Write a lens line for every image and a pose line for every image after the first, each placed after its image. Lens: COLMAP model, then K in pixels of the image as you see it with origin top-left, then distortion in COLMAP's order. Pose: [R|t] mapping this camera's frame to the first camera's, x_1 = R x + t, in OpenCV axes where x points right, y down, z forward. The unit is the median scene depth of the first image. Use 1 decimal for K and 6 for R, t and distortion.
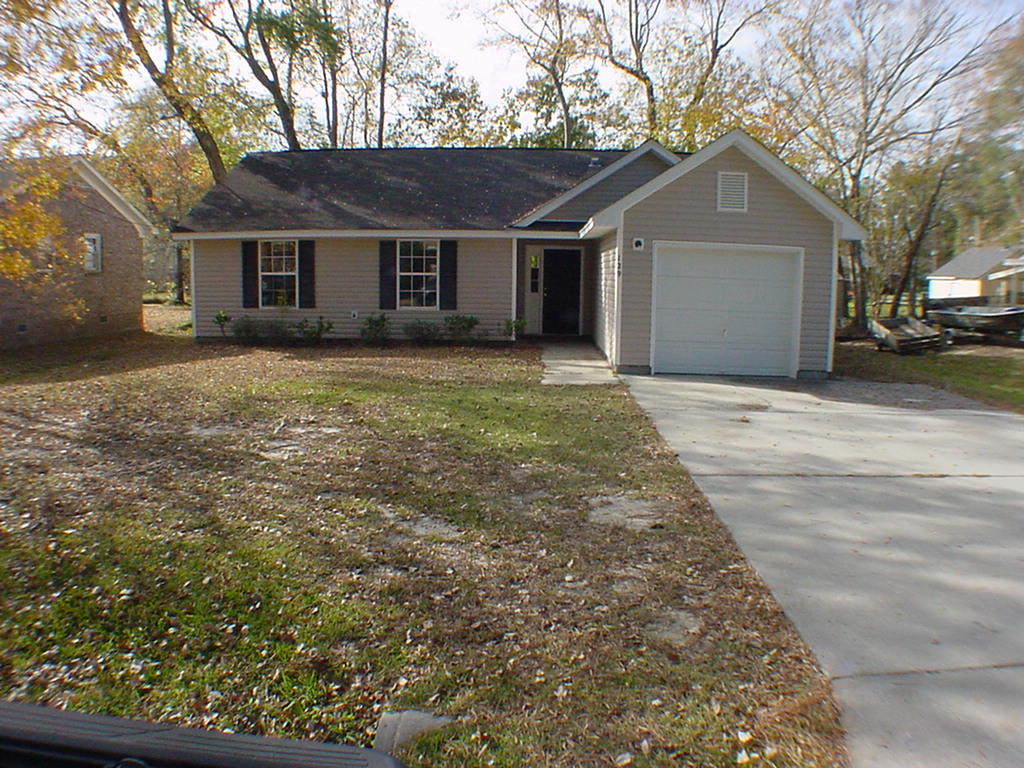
lens RADIAL K [[798.8, 0, 512.0], [0, 798.8, 384.0], [0, 0, 1]] dist [-0.221353, 0.008704]
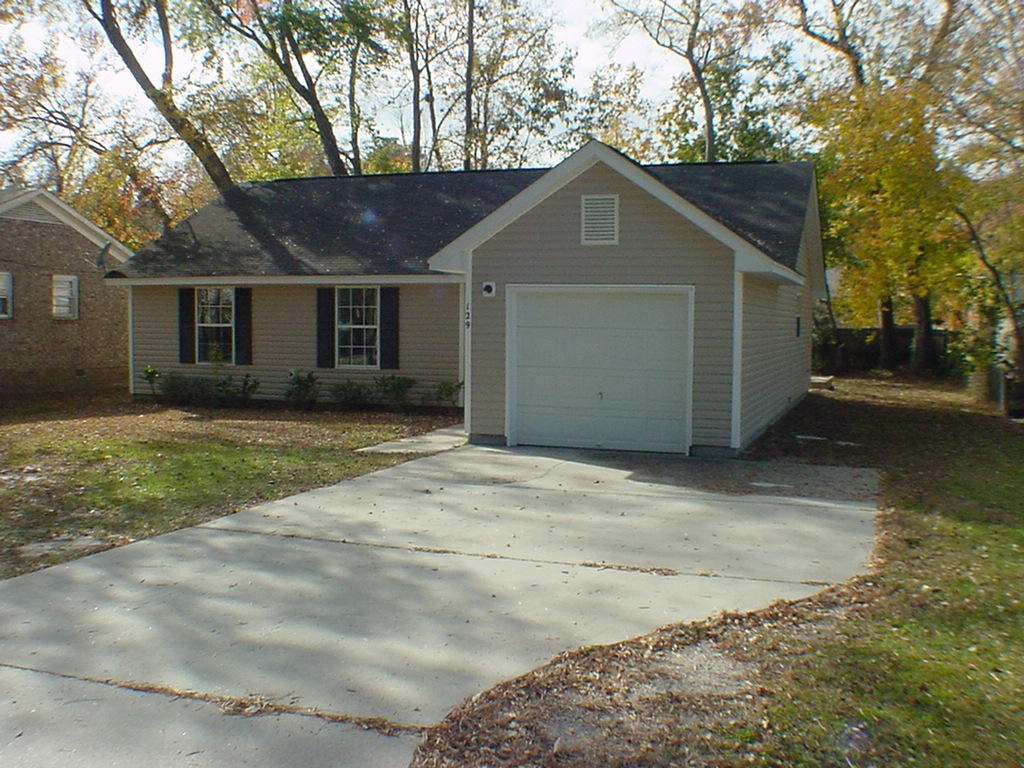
lens RADIAL K [[1104.1, 0, 477.5], [0, 1104.1, 381.8], [0, 0, 1]] dist [-0.014806, -0.585823]
pose [[0.943523, 0.011520, -0.331108, 0.400222], [-0.040614, 0.995879, -0.081084, 0.012111], [0.328809, 0.089952, 0.940103, -0.073563]]
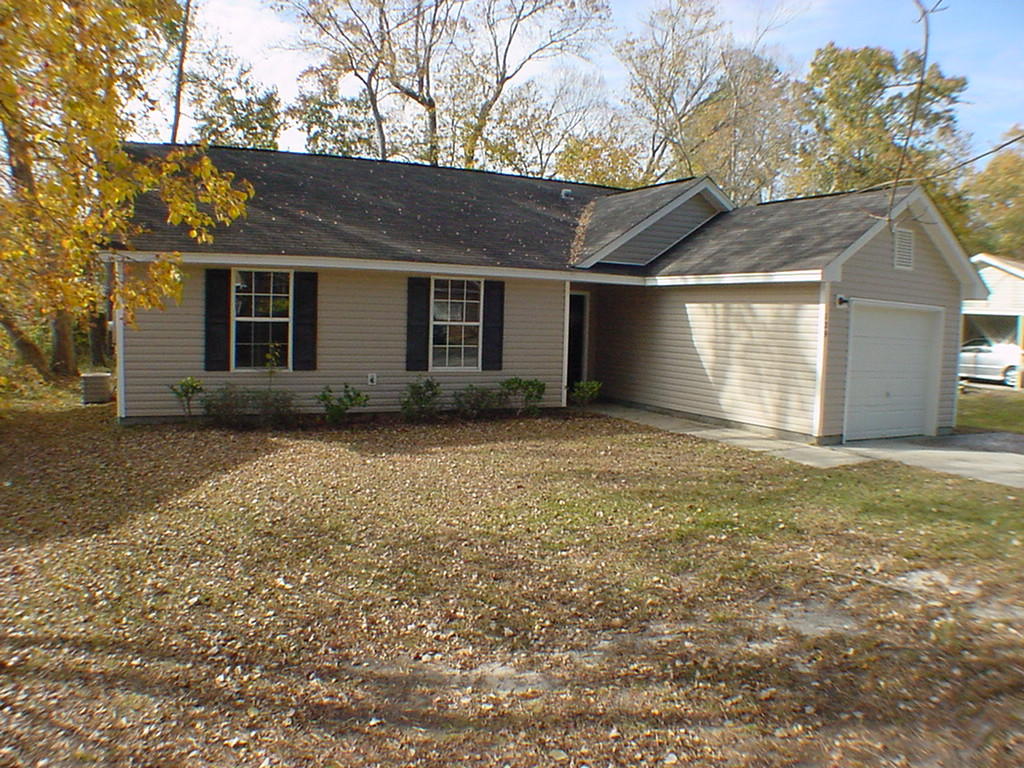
lens RADIAL K [[798.8, 0, 512.0], [0, 798.8, 384.0], [0, 0, 1]] dist [-0.221353, 0.008704]
pose [[0.873189, -0.028728, 0.486534, -0.443294], [0.049920, 0.998283, -0.030646, -0.055224], [-0.484819, 0.051047, 0.873124, 0.315401]]
